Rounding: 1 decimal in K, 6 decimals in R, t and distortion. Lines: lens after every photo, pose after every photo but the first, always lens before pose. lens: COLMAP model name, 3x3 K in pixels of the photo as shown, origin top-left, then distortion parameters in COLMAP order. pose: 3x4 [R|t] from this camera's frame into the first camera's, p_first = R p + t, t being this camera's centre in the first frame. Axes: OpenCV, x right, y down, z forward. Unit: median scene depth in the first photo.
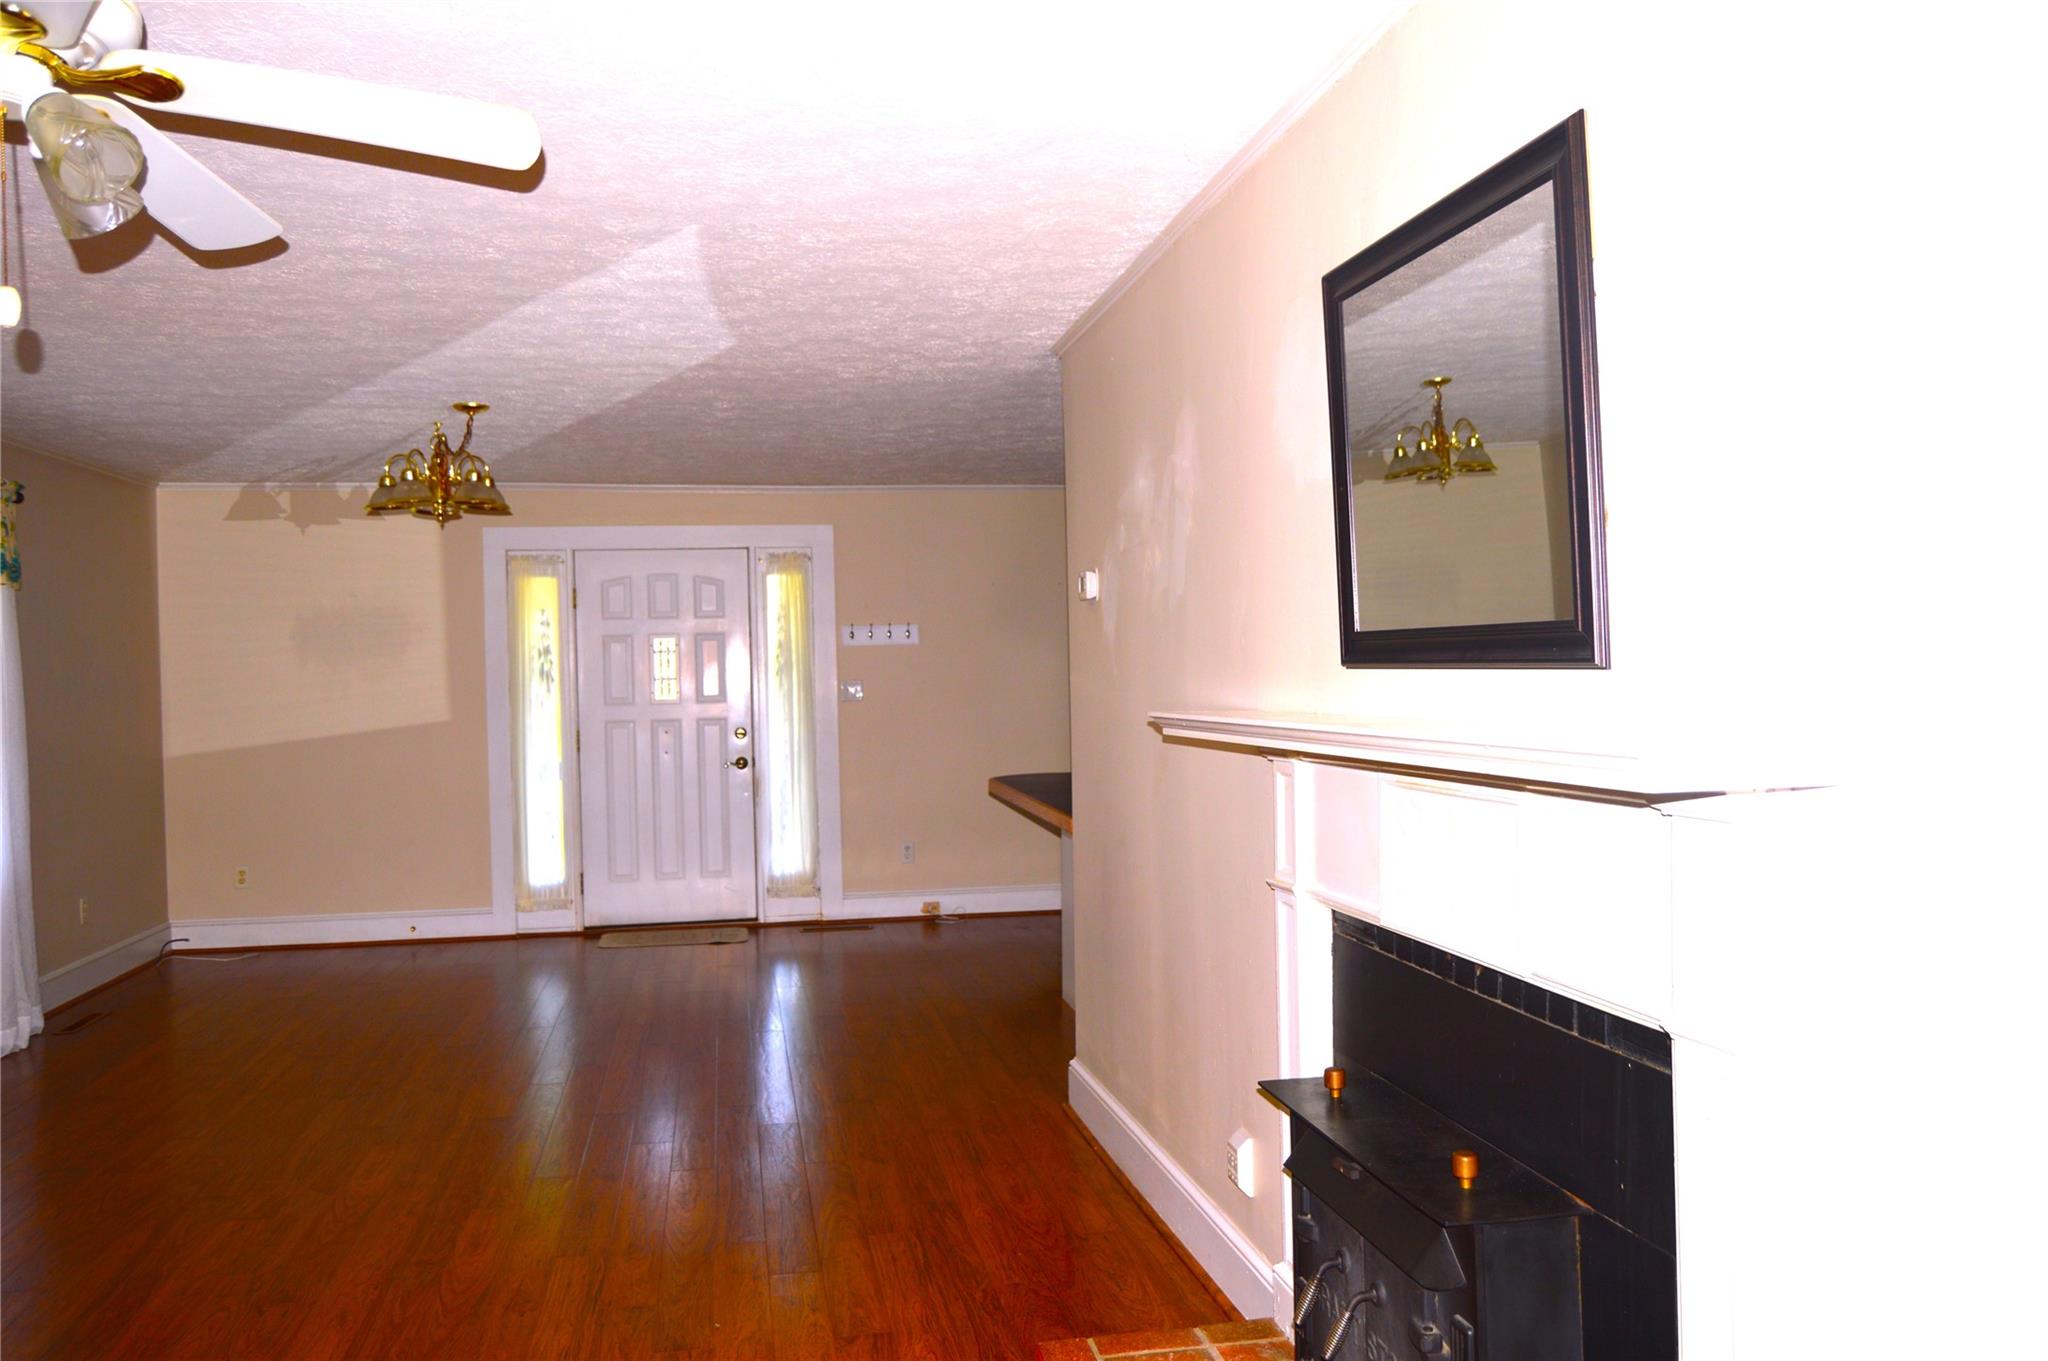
lens RADIAL K [[1633.5, 0, 1024.0], [0, 1633.5, 680.5], [0, 0, 1]] dist [-0.011788, 0.002408]
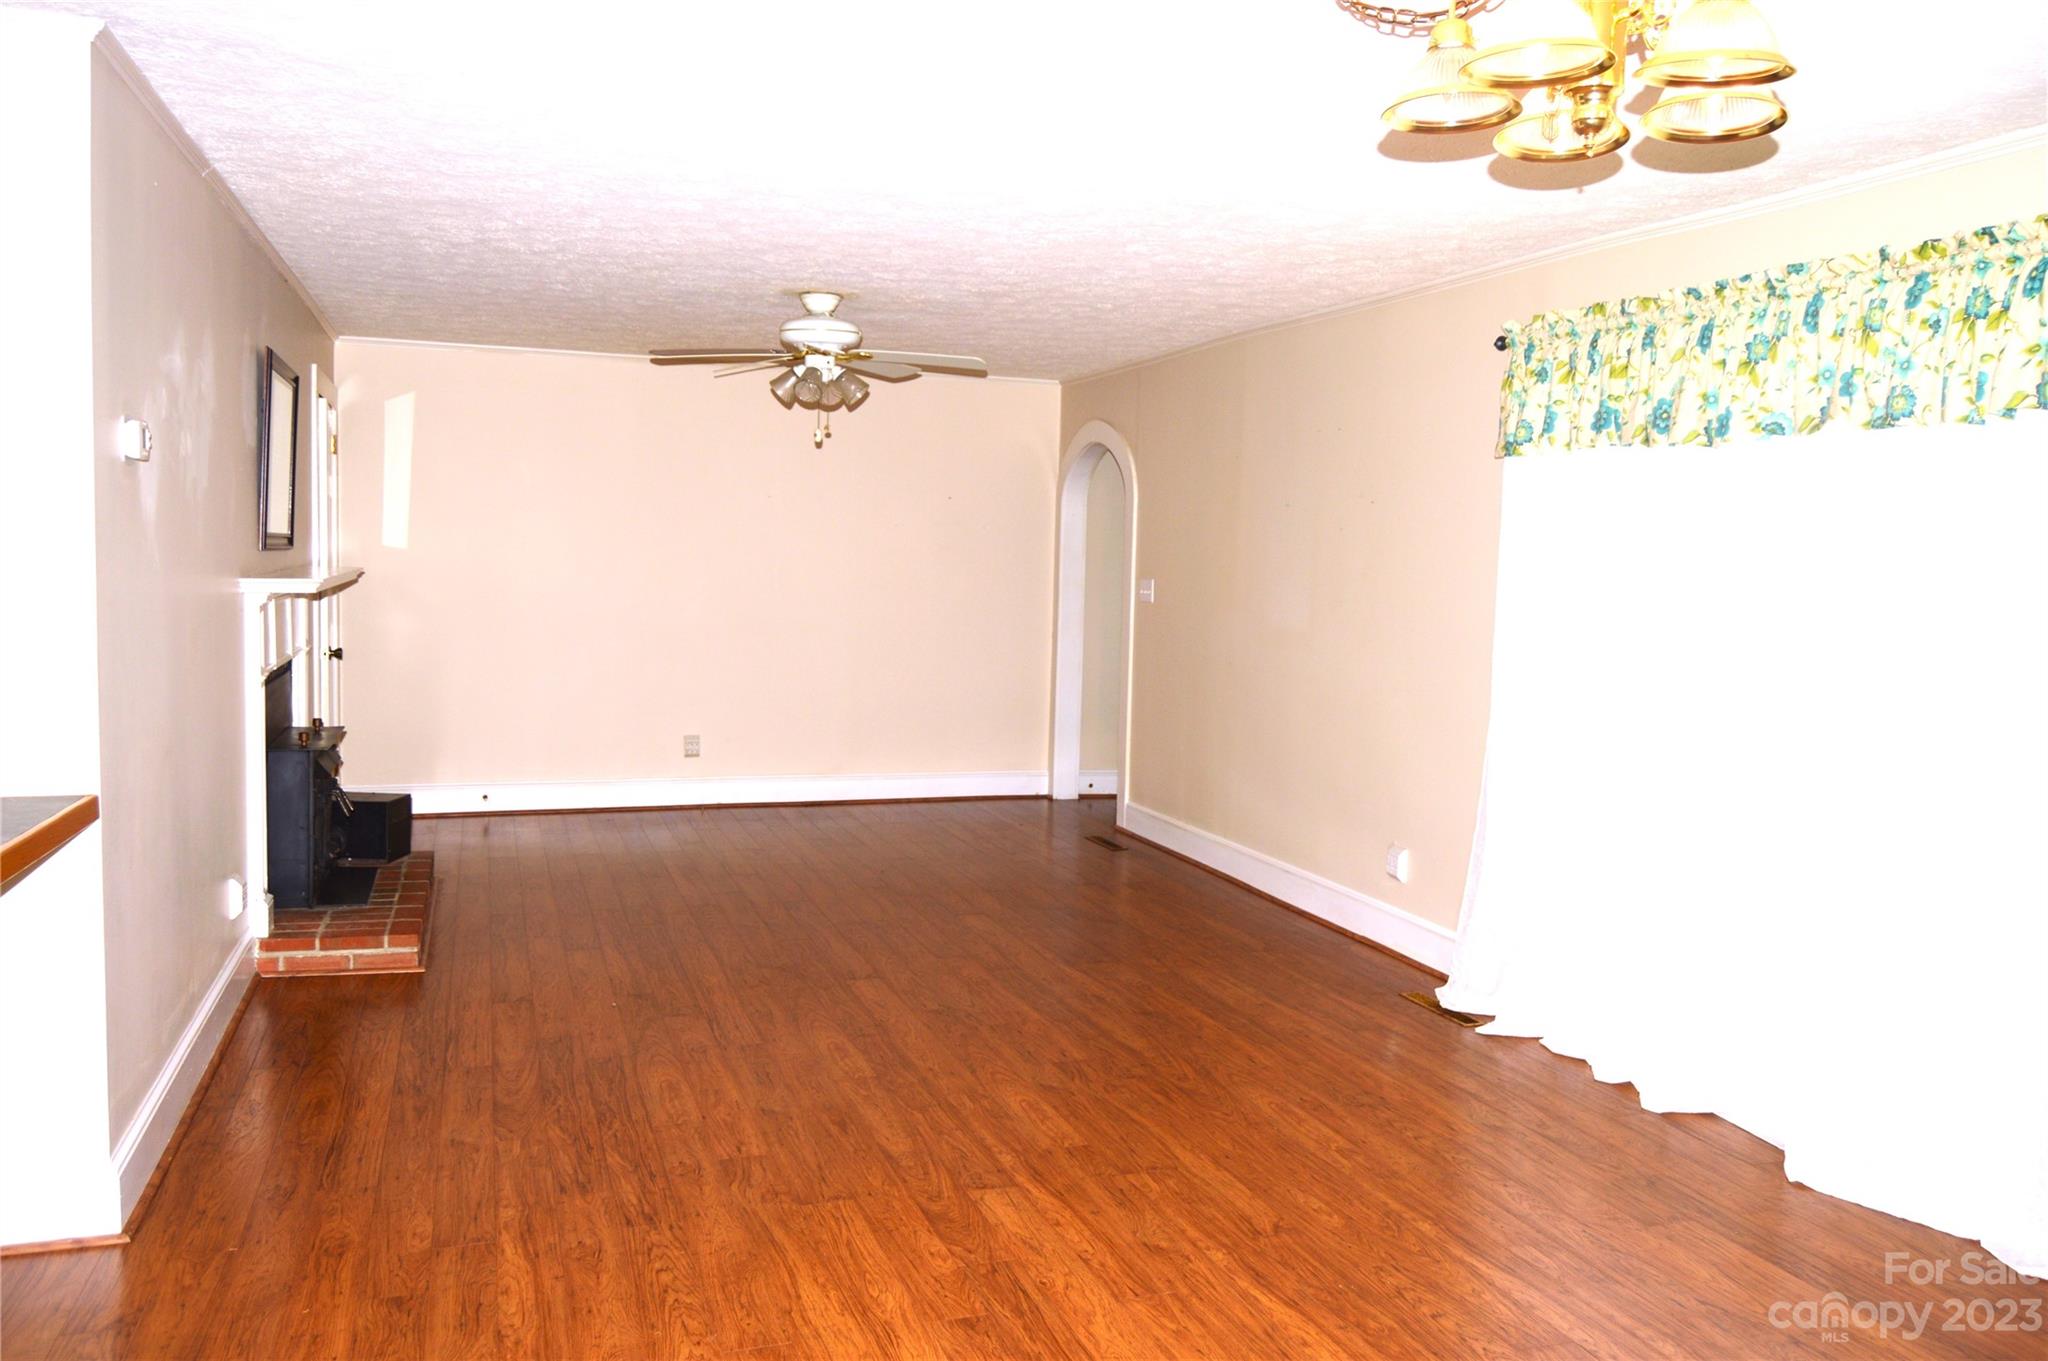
lens RADIAL K [[1633.5, 0, 1024.0], [0, 1633.5, 680.5], [0, 0, 1]] dist [-0.011788, 0.002408]
pose [[-0.990666, 0.001359, -0.136302, -0.302036], [-0.010498, 0.996219, 0.086238, -0.020244], [0.135904, 0.086864, -0.986907, 2.111503]]
